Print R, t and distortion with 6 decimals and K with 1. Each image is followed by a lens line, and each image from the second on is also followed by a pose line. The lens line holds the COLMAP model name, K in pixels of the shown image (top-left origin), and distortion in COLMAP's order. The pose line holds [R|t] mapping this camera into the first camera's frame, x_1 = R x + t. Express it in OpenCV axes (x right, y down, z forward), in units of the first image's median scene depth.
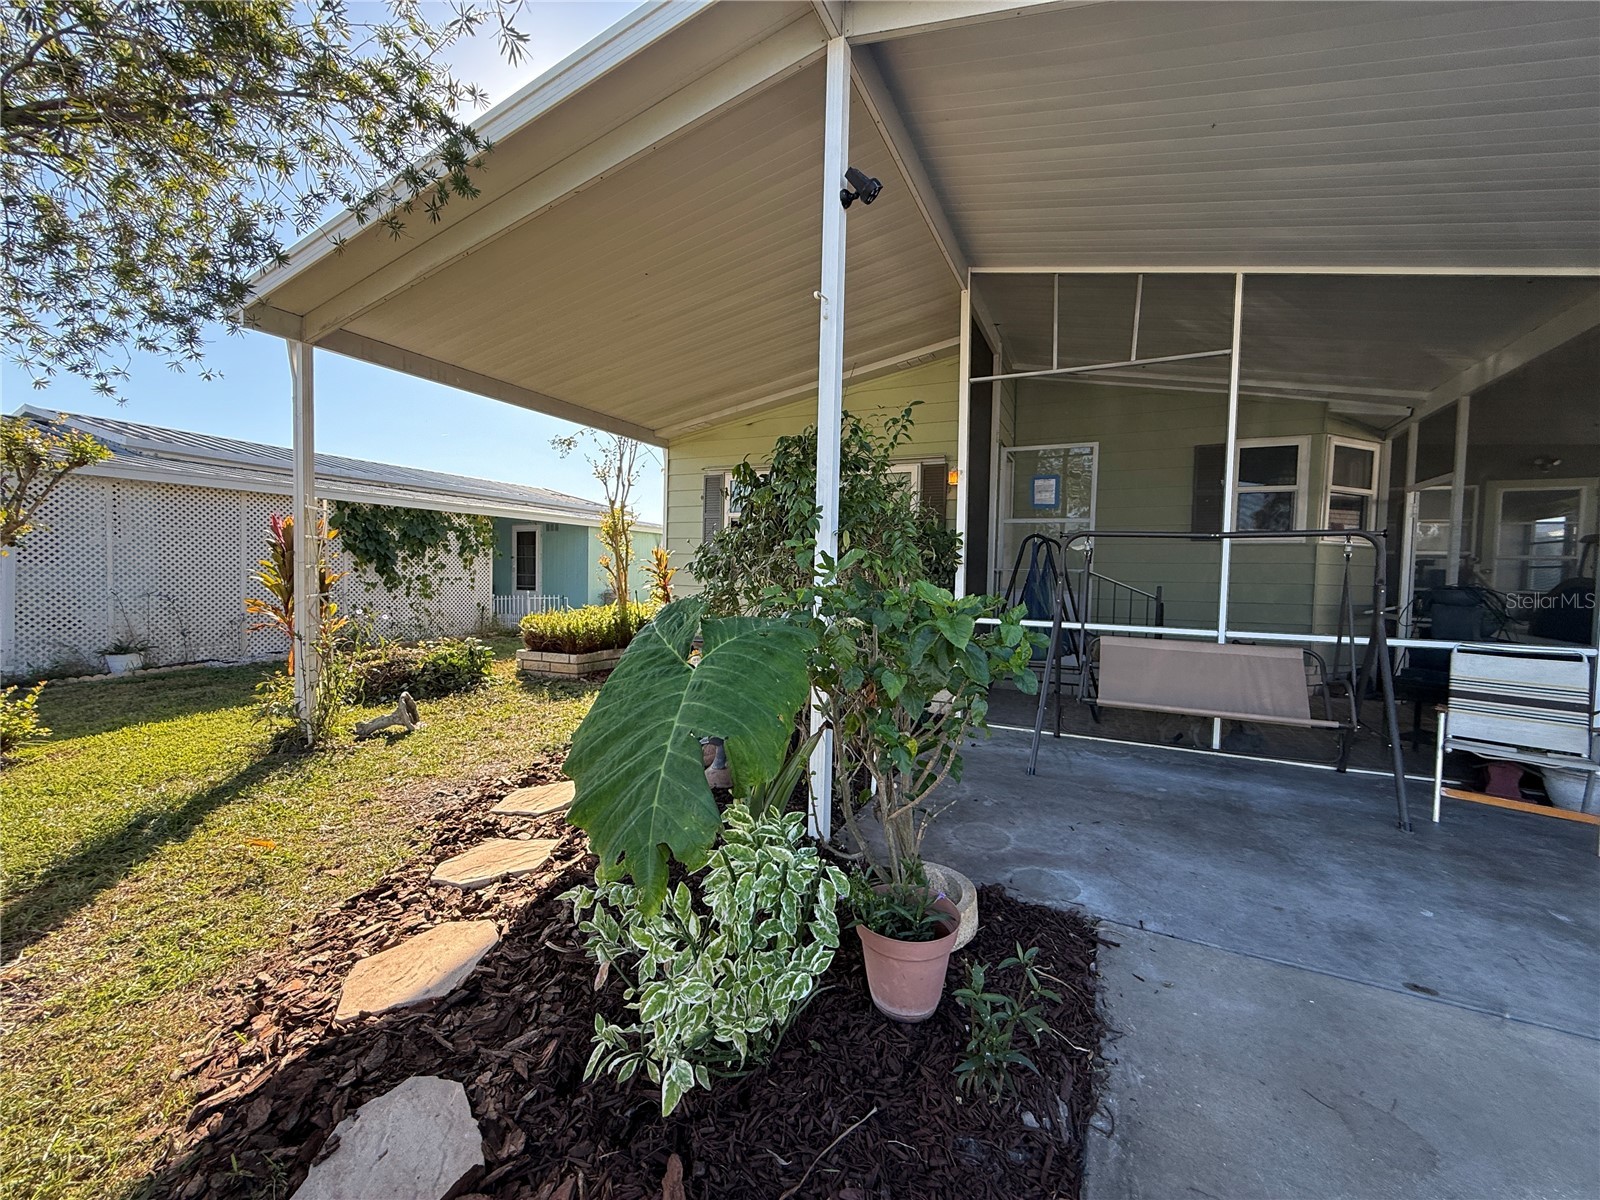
lens RADIAL K [[635.8, 0, 800.0], [0, 635.8, 600.0], [0, 0, 1]] dist [-0.000057, -0.000015]
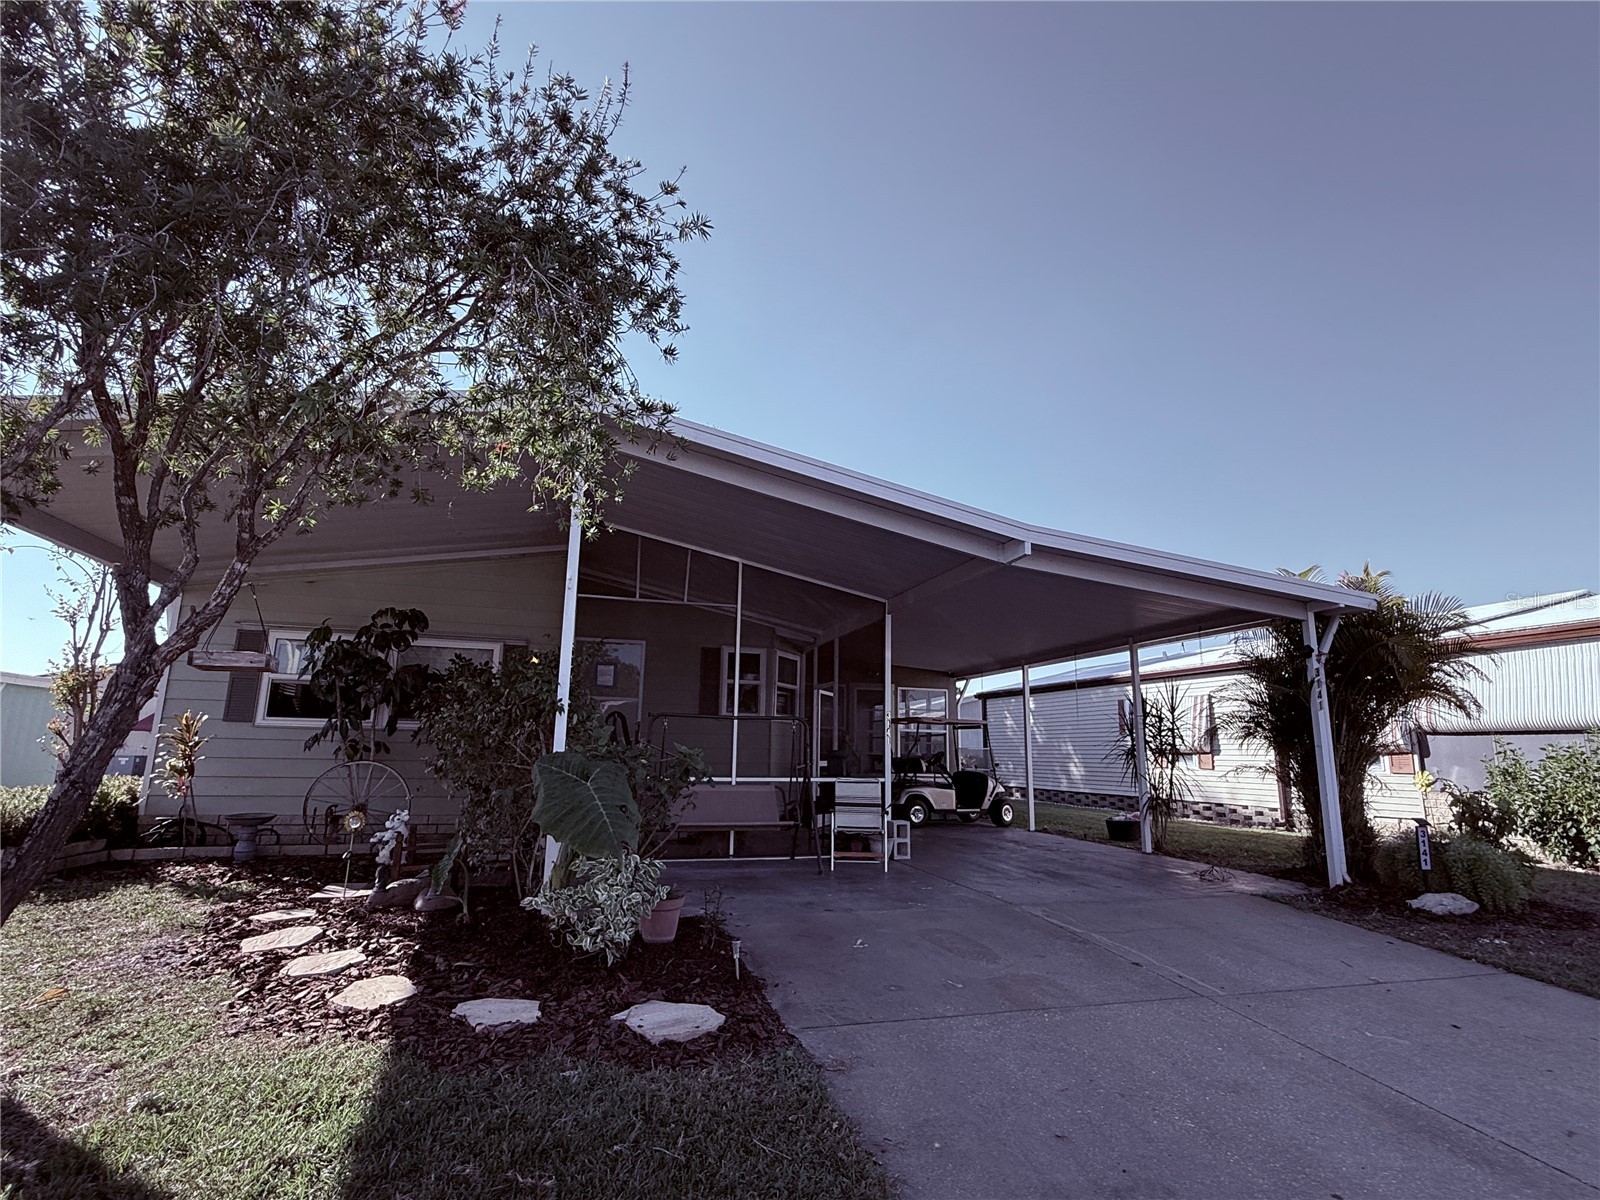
lens RADIAL K [[785.2, 0, 800.0], [0, 785.2, 600.0], [0, 0, 1]] dist [0.002563, 0.000061]
pose [[0.734162, 0.120280, 0.668235, -0.577675], [0.030508, 0.977346, -0.209438, 0.031244], [-0.678288, 0.174148, 0.713861, -0.587734]]
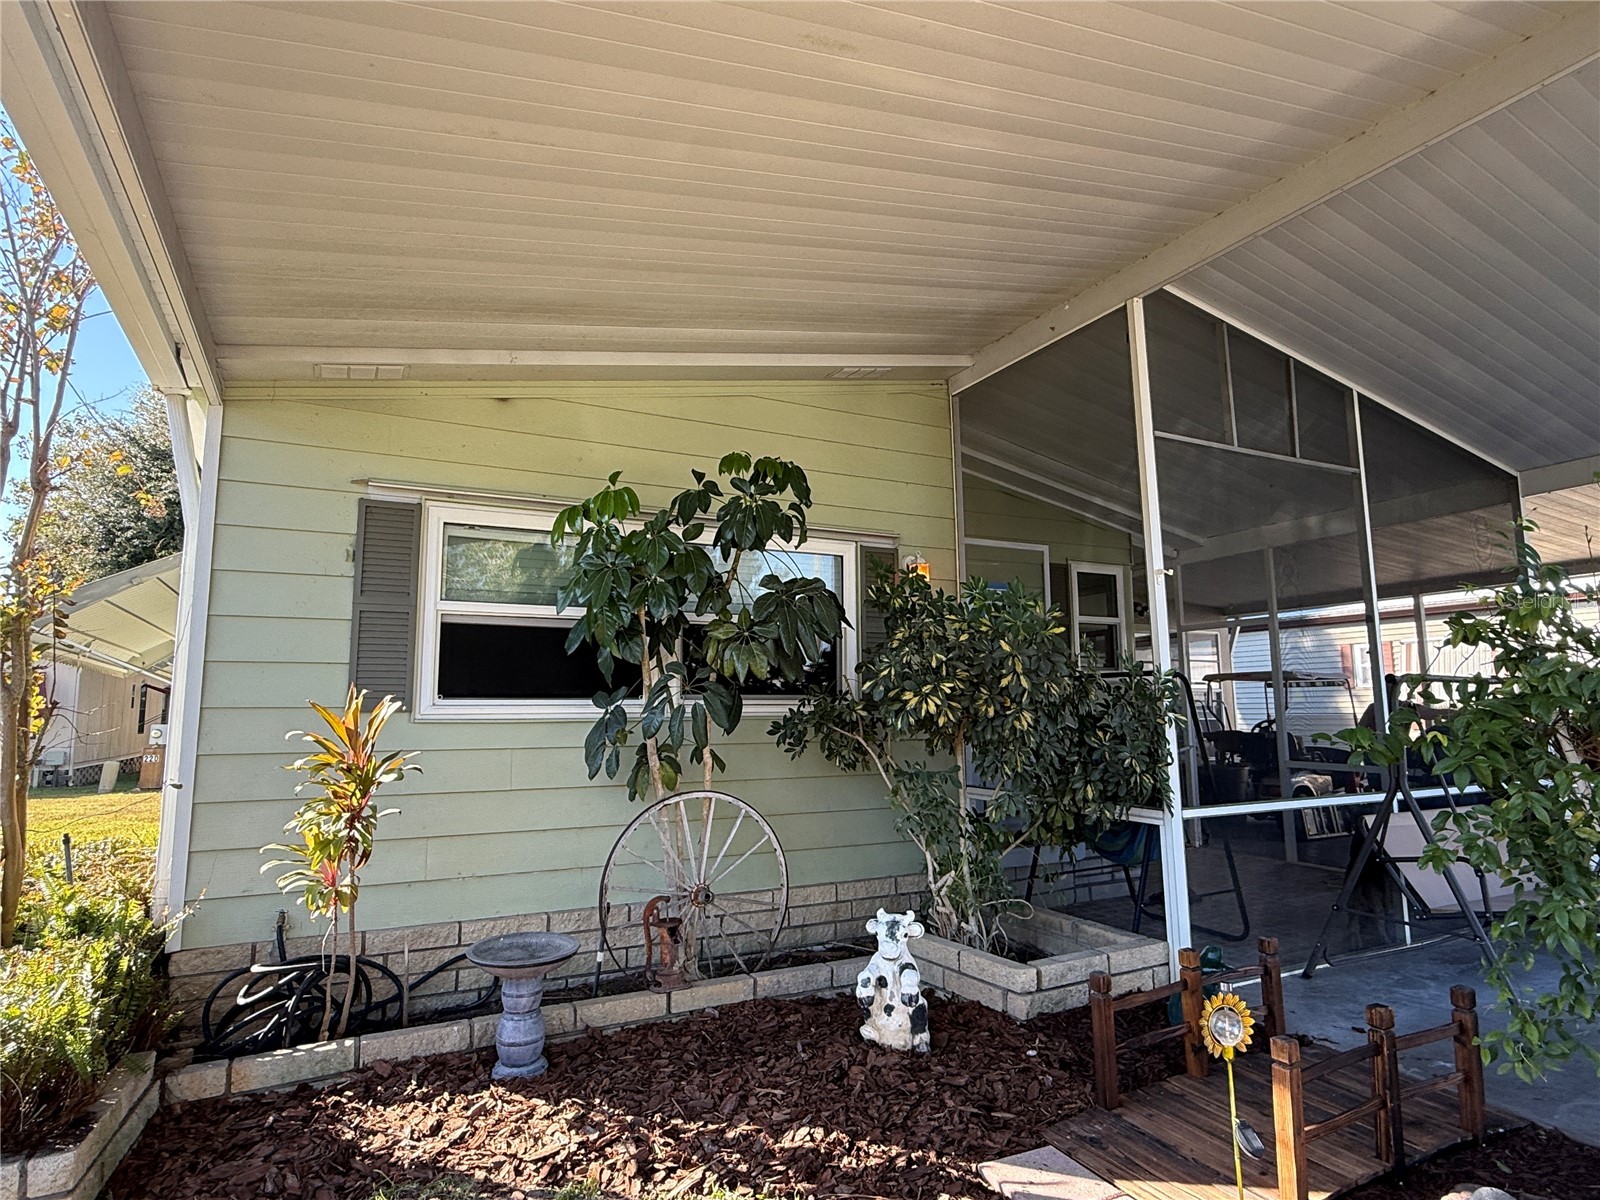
lens RADIAL K [[929.3, 0, 800.0], [0, 929.3, 600.0], [0, 0, 1]] dist [0.000160, -0.000988]
pose [[0.595548, 0.076220, 0.799695, -0.796716], [0.061882, 0.988178, -0.140269, -0.079235], [-0.800932, 0.133024, 0.583791, 0.877549]]
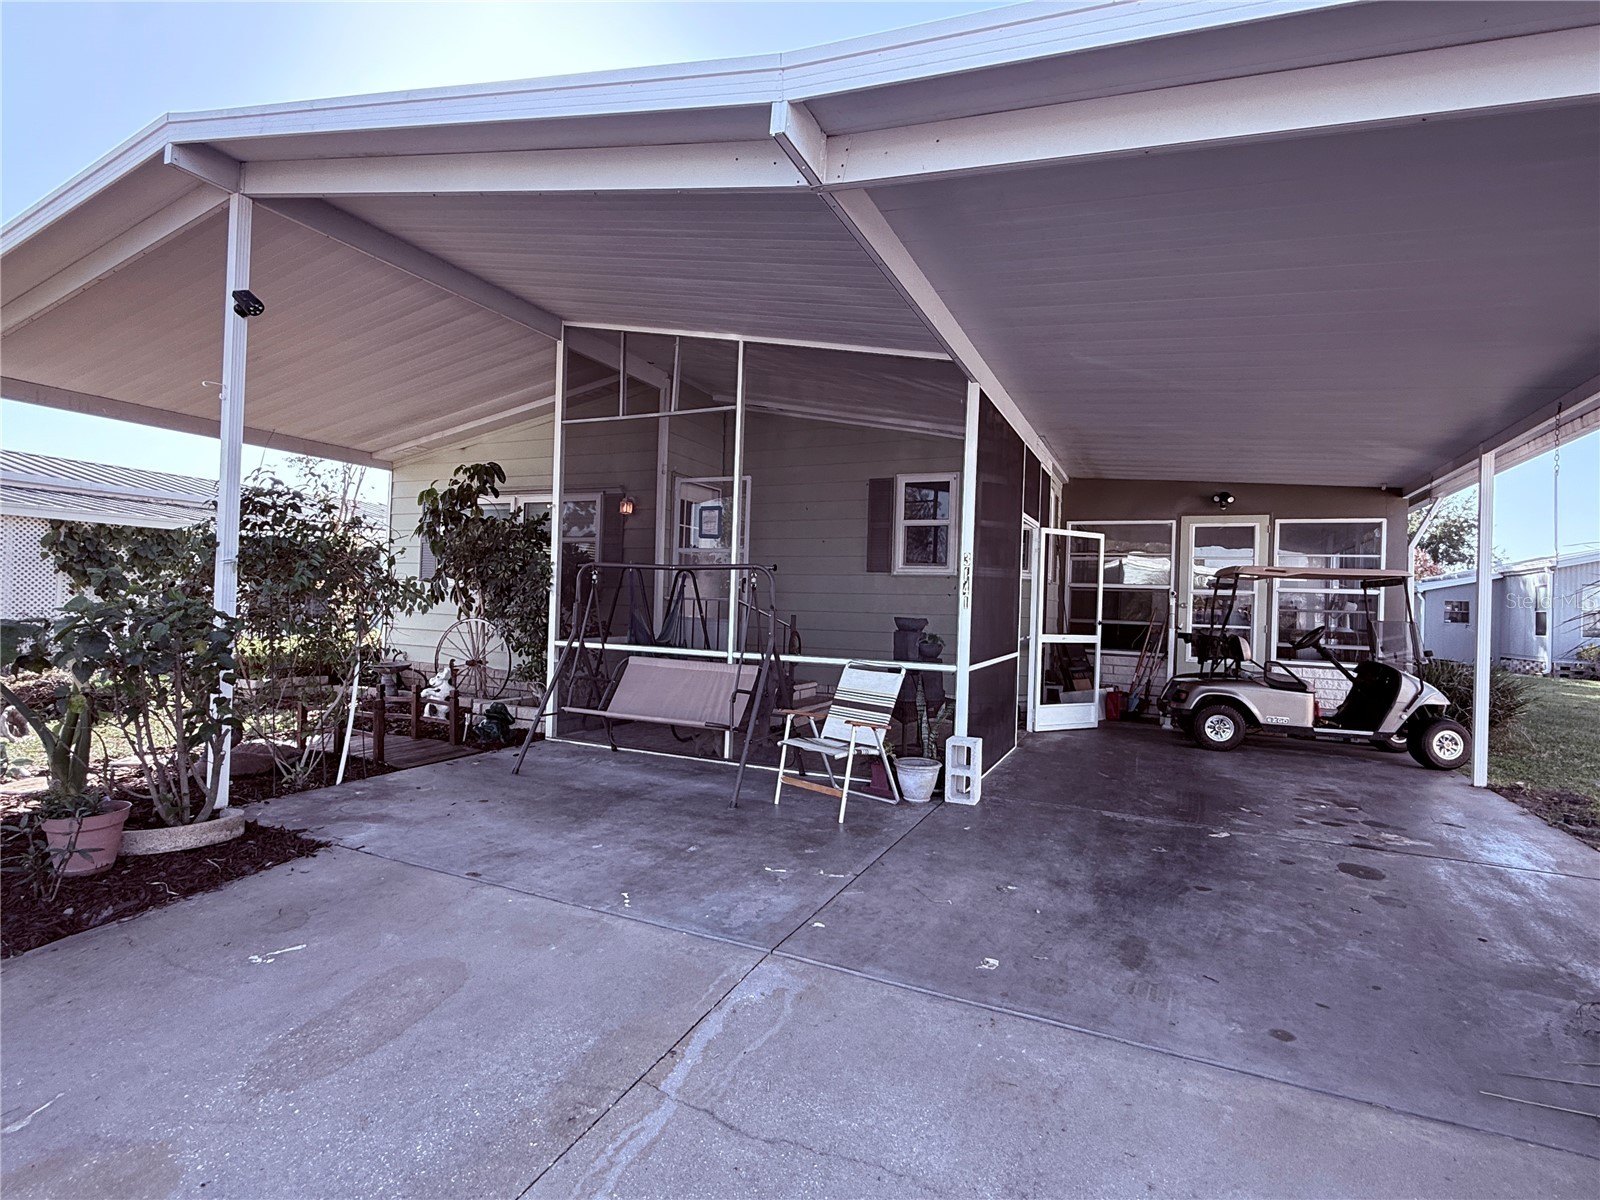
lens RADIAL K [[785.2, 0, 800.0], [0, 785.2, 600.0], [0, 0, 1]] dist [0.002563, 0.000061]
pose [[0.999672, 0.010607, 0.023324, 0.752352], [-0.009449, 0.998742, -0.049242, 0.023646], [-0.023817, 0.049006, 0.998514, -0.394939]]
